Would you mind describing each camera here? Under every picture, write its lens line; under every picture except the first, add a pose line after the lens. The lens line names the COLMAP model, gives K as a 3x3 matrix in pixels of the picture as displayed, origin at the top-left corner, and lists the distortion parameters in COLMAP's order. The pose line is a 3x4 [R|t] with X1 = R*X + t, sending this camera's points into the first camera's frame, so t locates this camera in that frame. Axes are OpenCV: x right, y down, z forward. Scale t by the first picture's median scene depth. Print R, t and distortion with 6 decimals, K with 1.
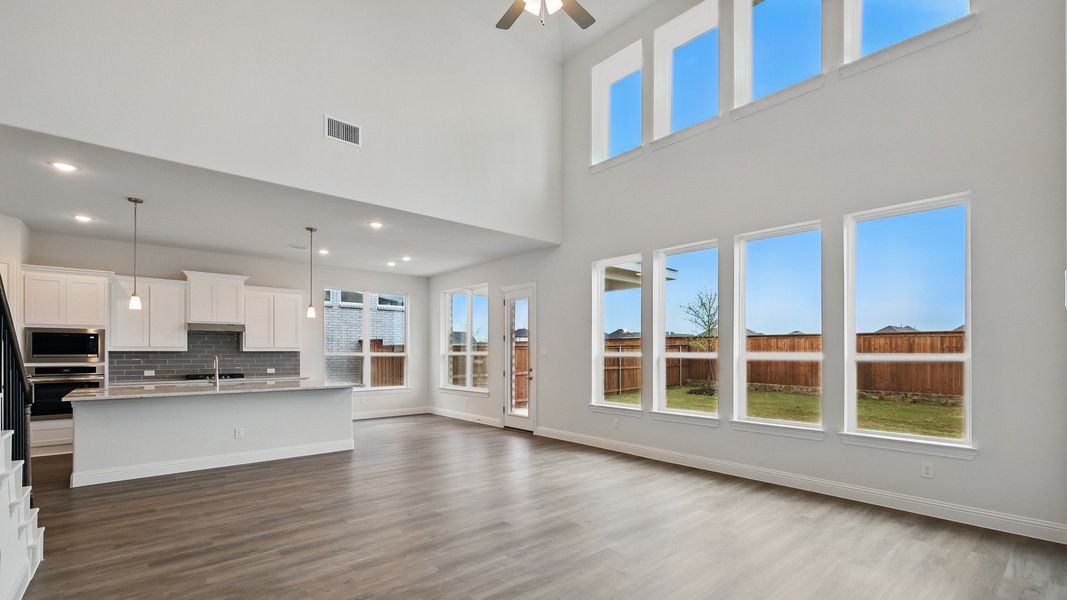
lens RADIAL K [[465.6, 0, 535.0], [0, 465.6, 351.5], [0, 0, 1]] dist [0.001890, 0.000486]
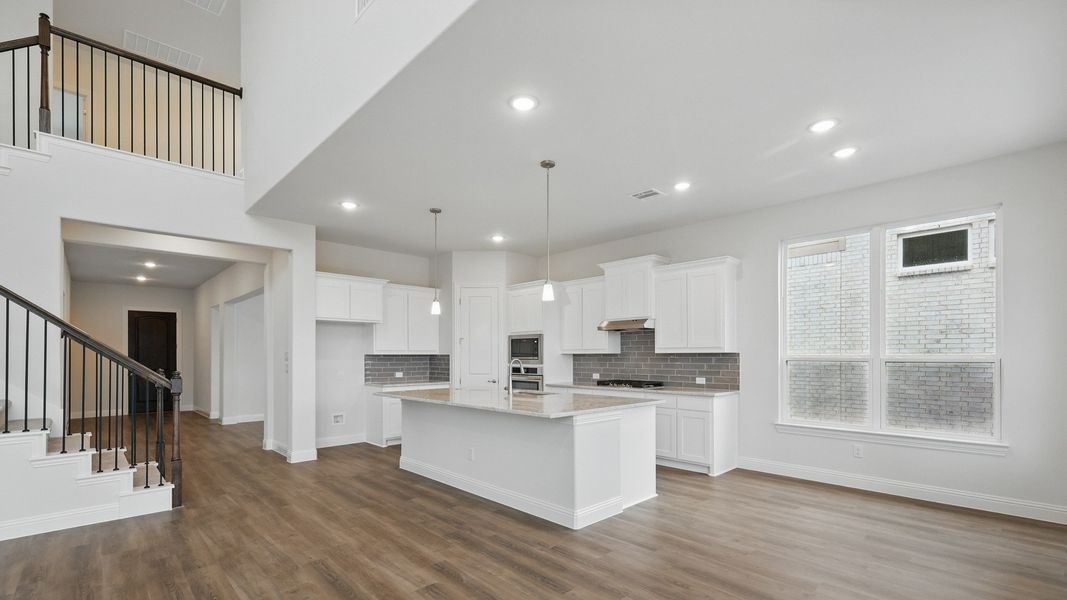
lens RADIAL K [[464.4, 0, 534.5], [0, 464.4, 355.0], [0, 0, 1]] dist [0.001447, -0.000115]
pose [[0.045542, -0.001643, -0.998961, 0.119046], [0.003563, 0.999993, -0.001482, 0.002453], [0.998956, -0.003492, 0.045548, 0.702246]]
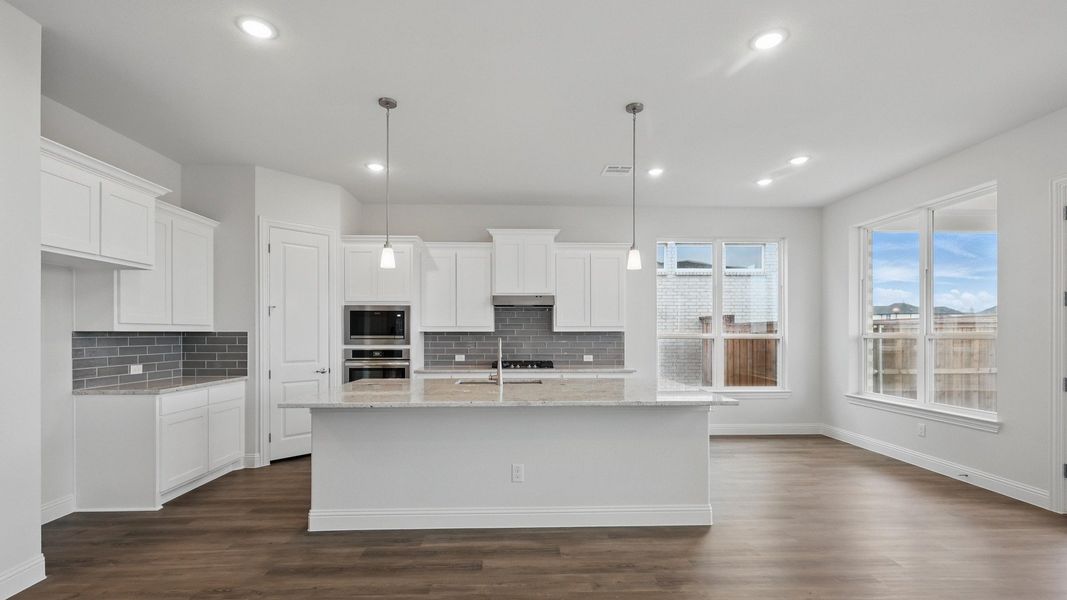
lens RADIAL K [[466.2, 0, 533.4], [0, 466.2, 334.1], [0, 0, 1]] dist [0.002839, 0.000151]
pose [[0.775057, 0.000866, -0.631890, -0.166787], [0.001013, 0.999996, 0.002613, 0.001276], [0.631890, -0.002666, 0.775054, 0.369276]]
